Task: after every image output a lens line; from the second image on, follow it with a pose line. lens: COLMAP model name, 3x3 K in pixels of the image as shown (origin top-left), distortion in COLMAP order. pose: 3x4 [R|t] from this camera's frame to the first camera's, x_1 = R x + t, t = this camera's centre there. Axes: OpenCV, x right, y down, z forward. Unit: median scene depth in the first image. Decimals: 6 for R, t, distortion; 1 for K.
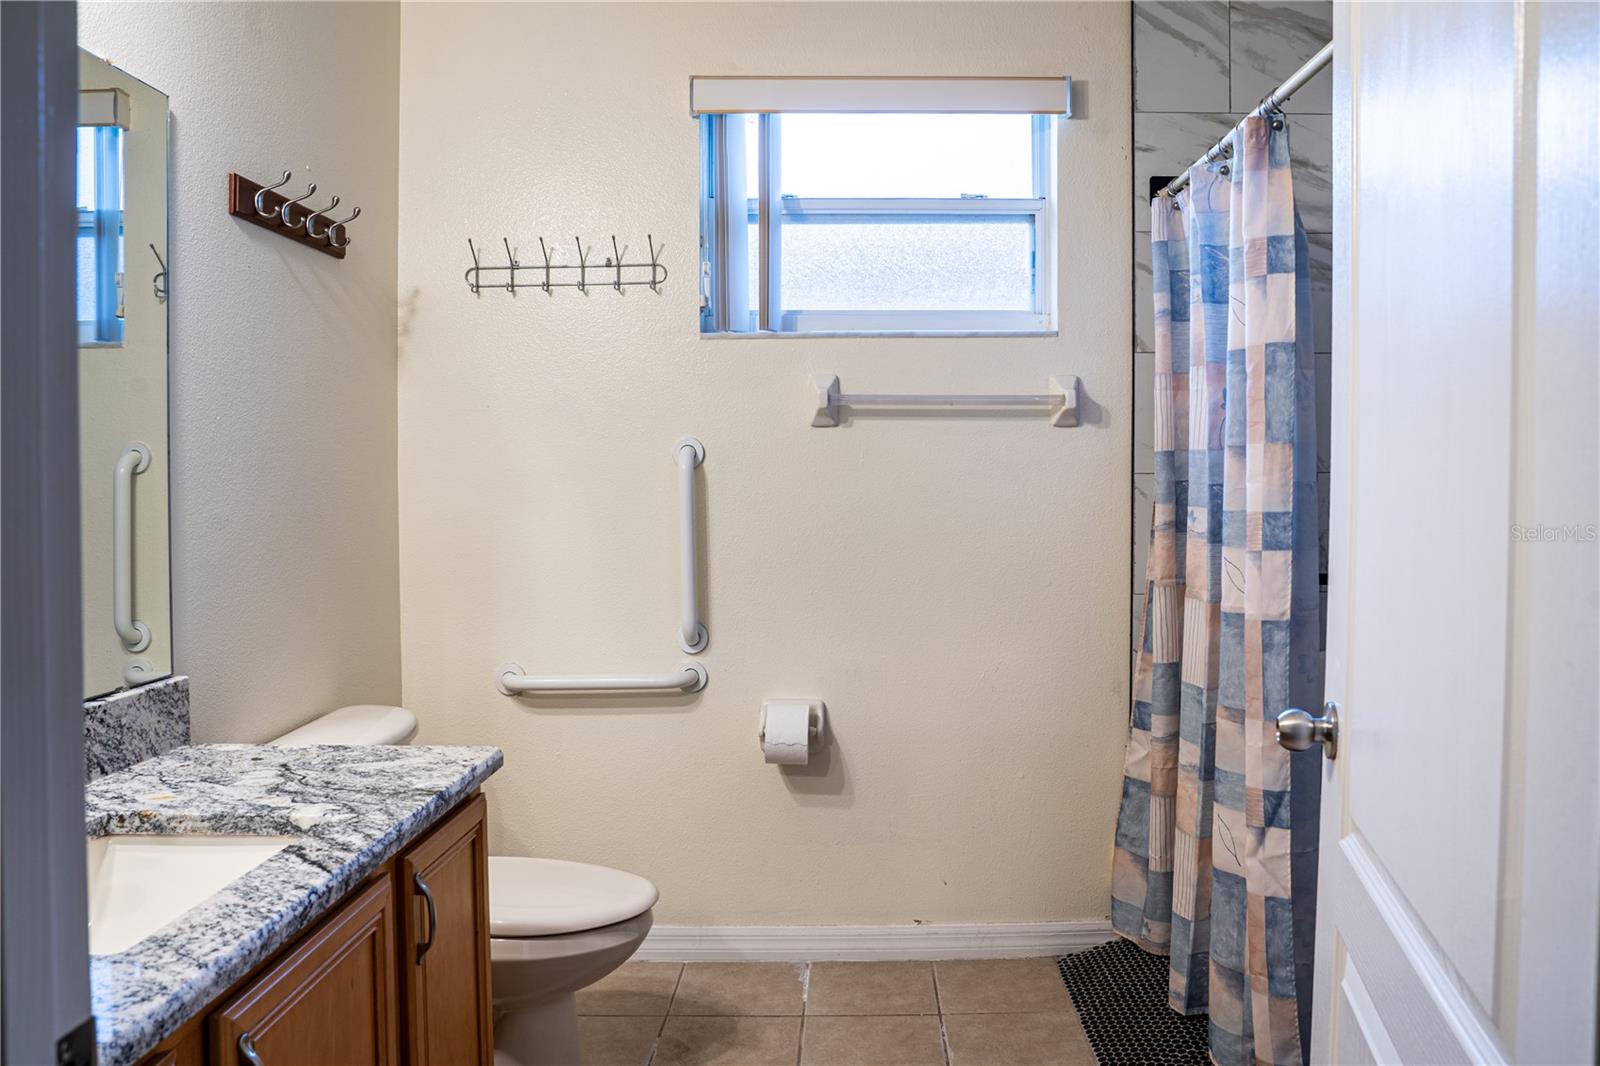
lens RADIAL K [[1155.0, 0, 800.0], [0, 1155.0, 533.0], [0, 0, 1]] dist [-0.068800, 0.033283]
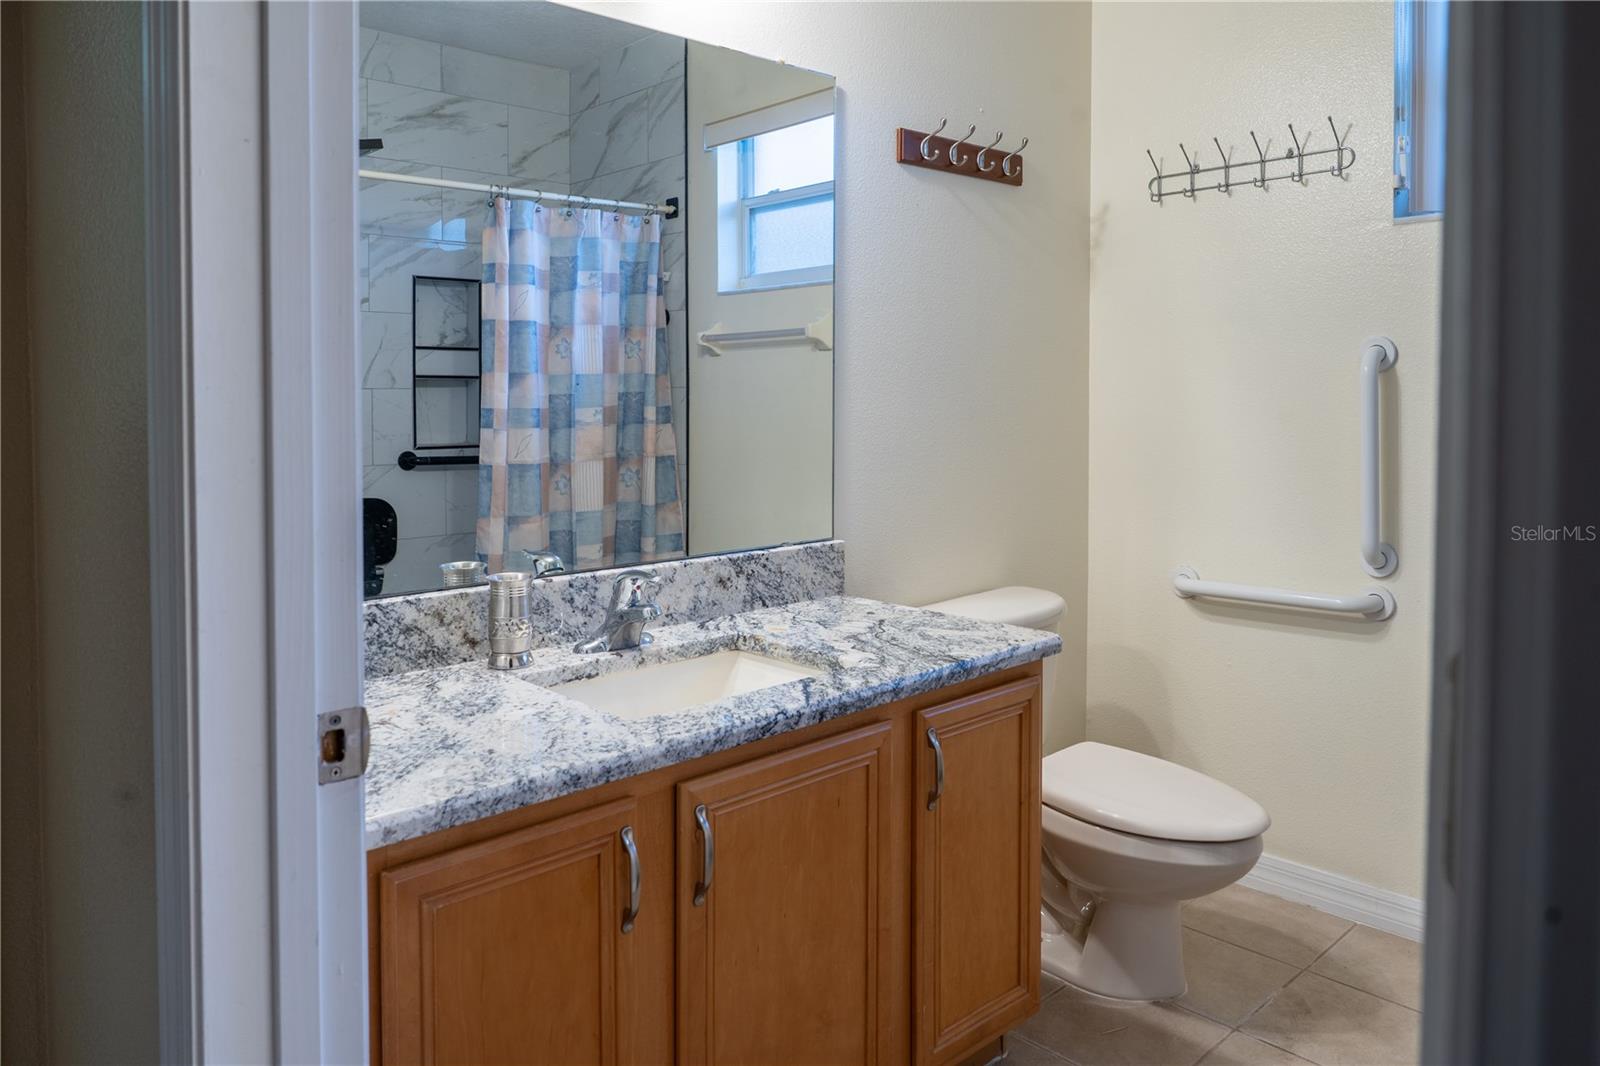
lens RADIAL K [[1114.8, 0, 802.7], [0, 1114.8, 445.0], [0, 0, 1]] dist [-0.056250, 0.001012]
pose [[0.684843, 0.031961, -0.727990, 0.318517], [-0.031813, 0.999396, 0.013949, 0.006207], [0.727996, 0.013607, 0.685446, 0.131275]]
